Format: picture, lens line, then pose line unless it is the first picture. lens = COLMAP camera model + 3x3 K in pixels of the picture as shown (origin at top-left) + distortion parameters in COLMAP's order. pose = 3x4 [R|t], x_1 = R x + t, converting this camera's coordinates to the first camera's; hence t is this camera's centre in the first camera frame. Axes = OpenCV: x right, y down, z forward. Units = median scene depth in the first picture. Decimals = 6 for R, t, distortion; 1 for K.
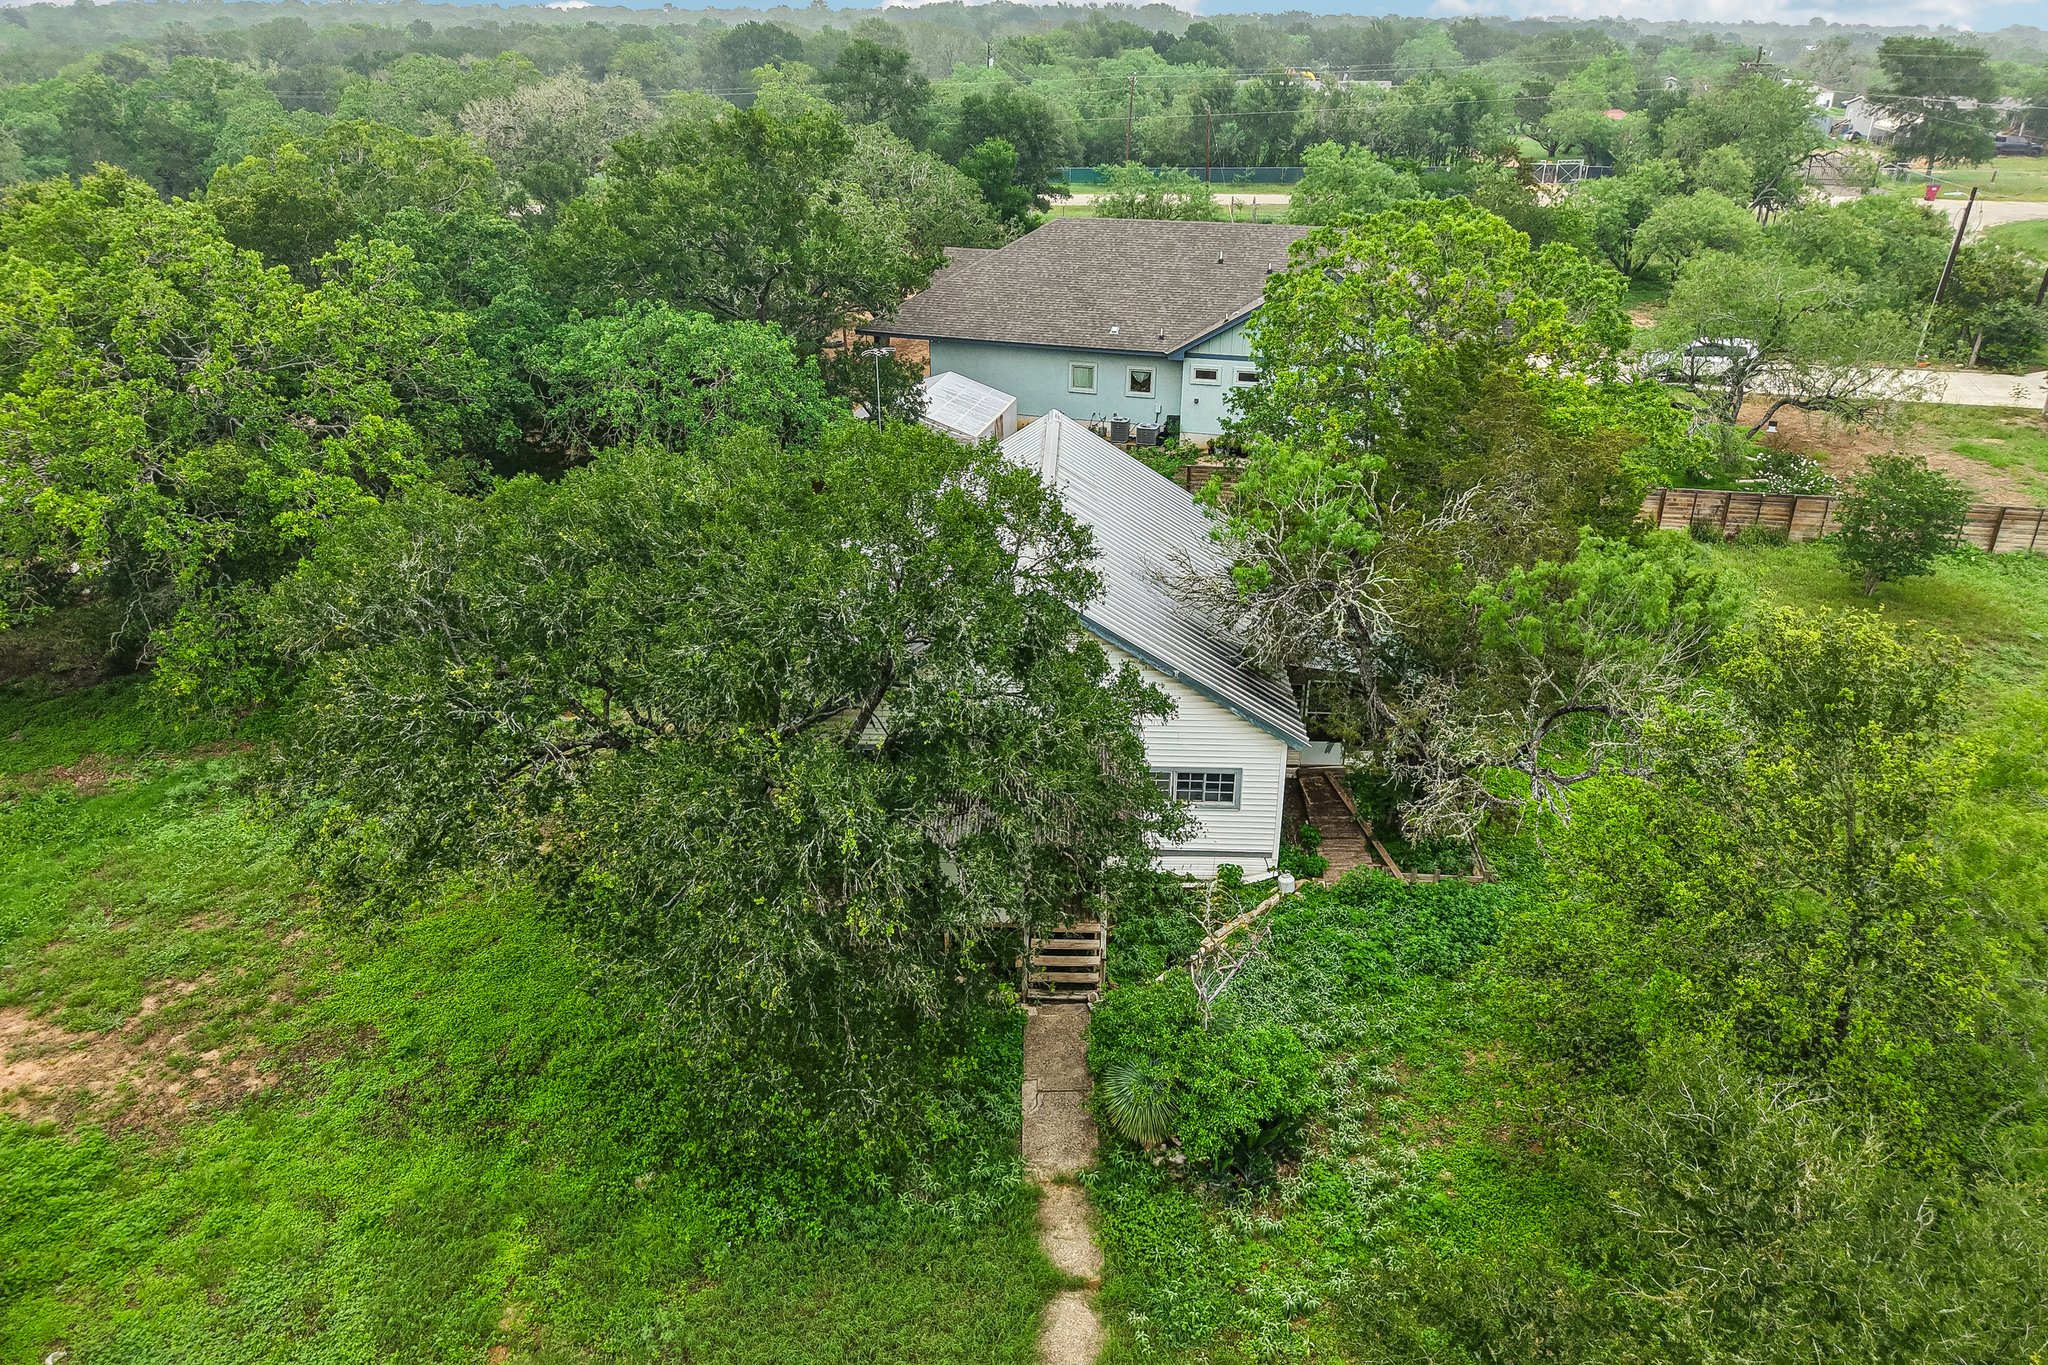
lens RADIAL K [[1400.7, 0, 1033.4], [0, 1400.7, 674.5], [0, 0, 1]] dist [0.002126, -0.007436]
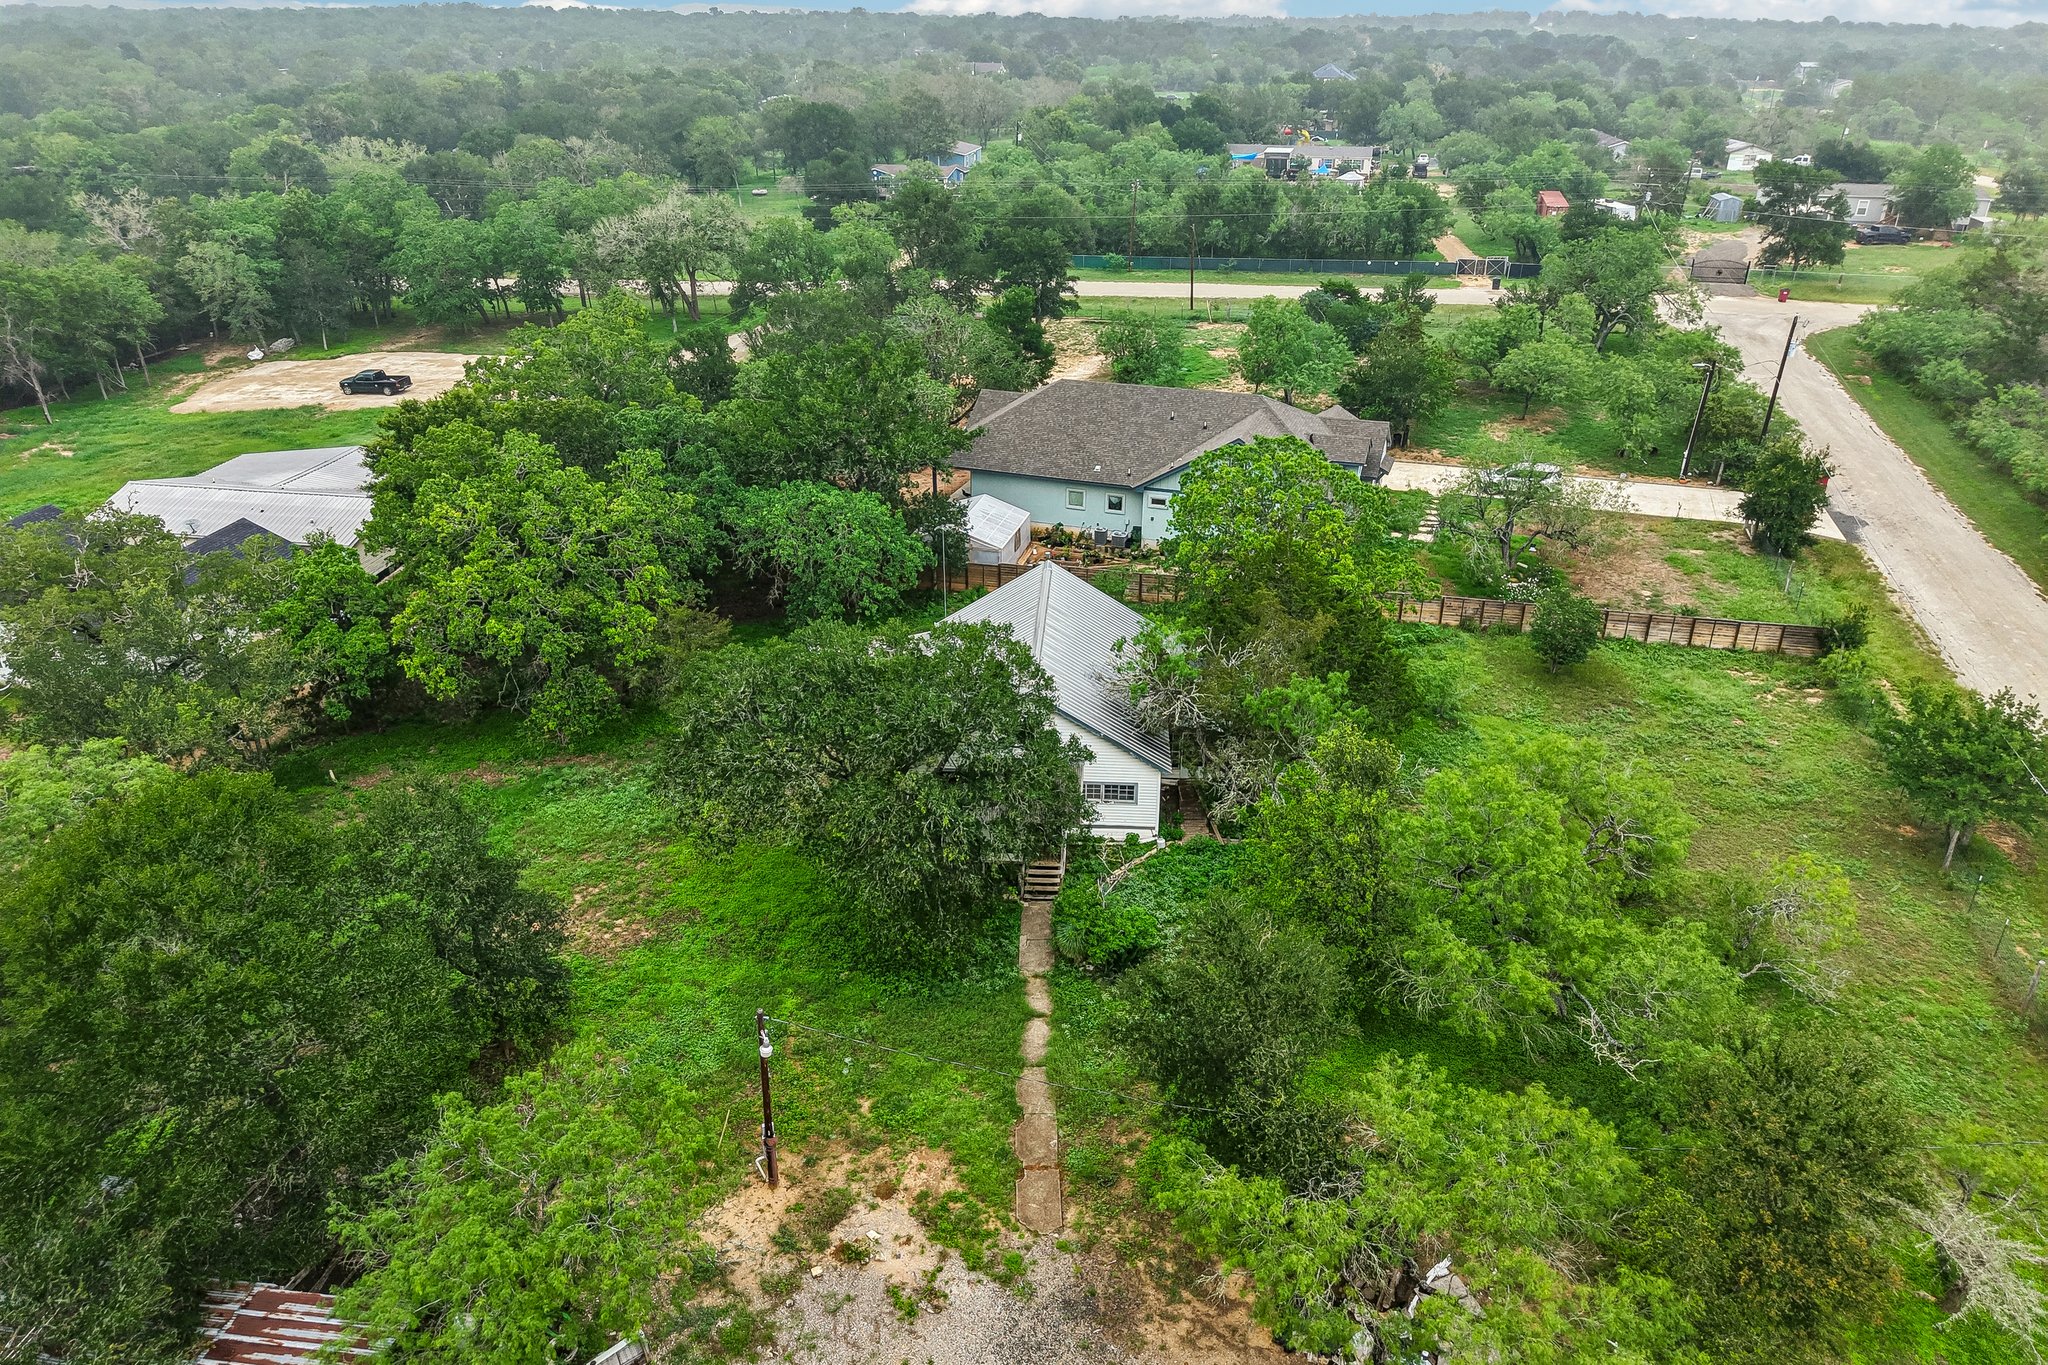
lens RADIAL K [[1400.7, 0, 1028.9], [0, 1400.7, 648.1], [0, 0, 1]] dist [0.002126, -0.007436]
pose [[0.999714, 0.009009, -0.022172, 0.039363], [-0.008979, 0.999959, 0.001443, -0.115583], [0.022184, -0.001244, 0.999753, -0.890589]]
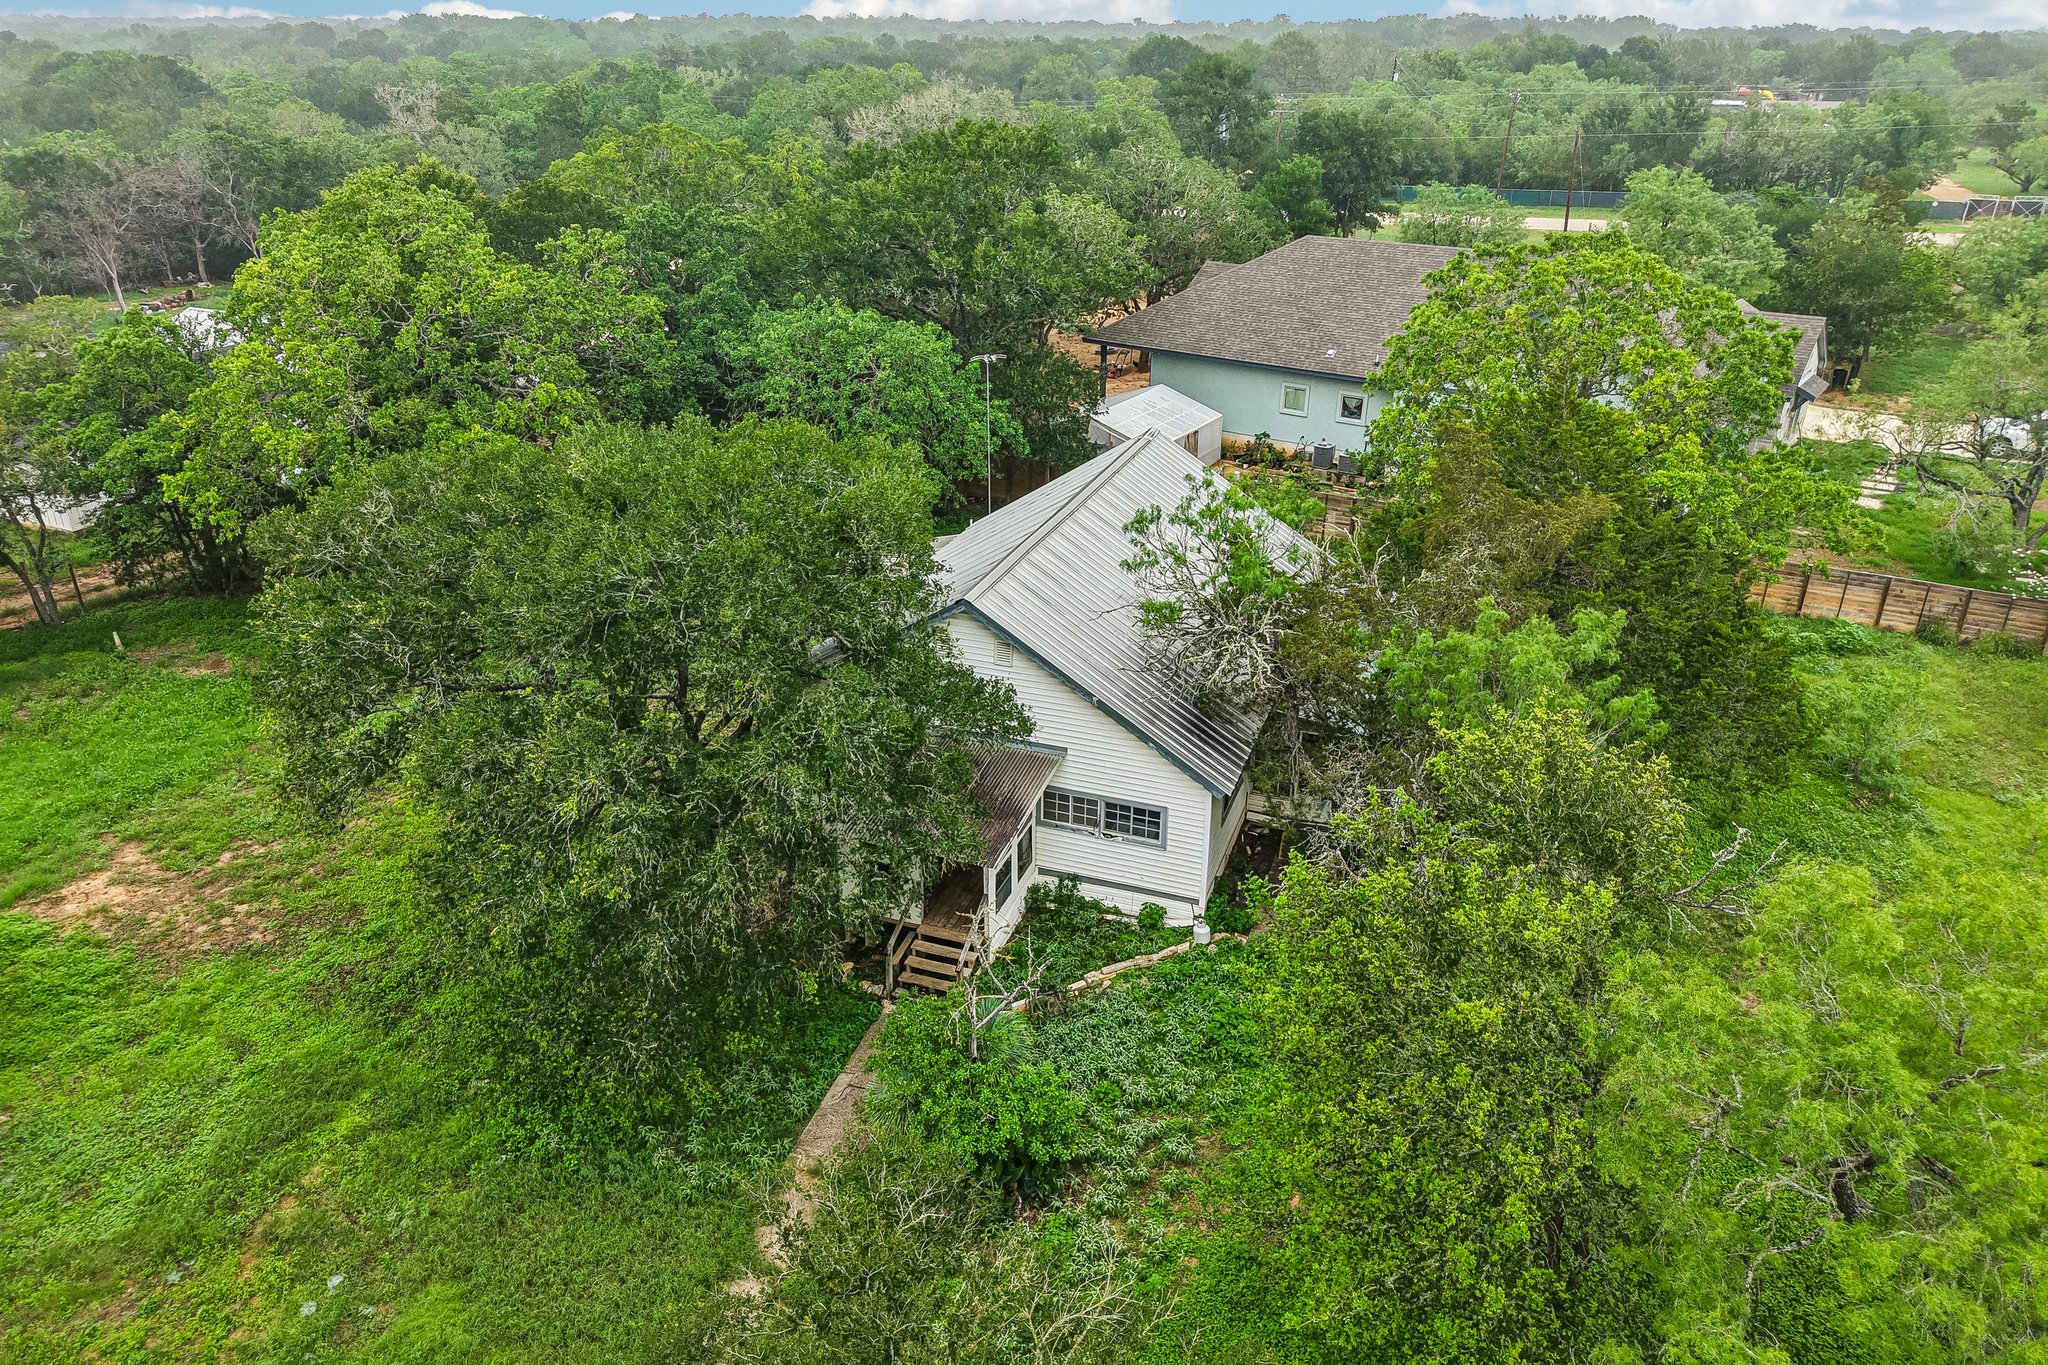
lens RADIAL K [[1400.7, 0, 1028.2], [0, 1400.7, 654.2], [0, 0, 1]] dist [0.002126, -0.007436]
pose [[0.950842, 0.126089, -0.282844, 0.308376], [-0.131597, 0.991303, -0.000478, -0.023599], [0.280324, 0.037676, 0.959166, 0.041413]]
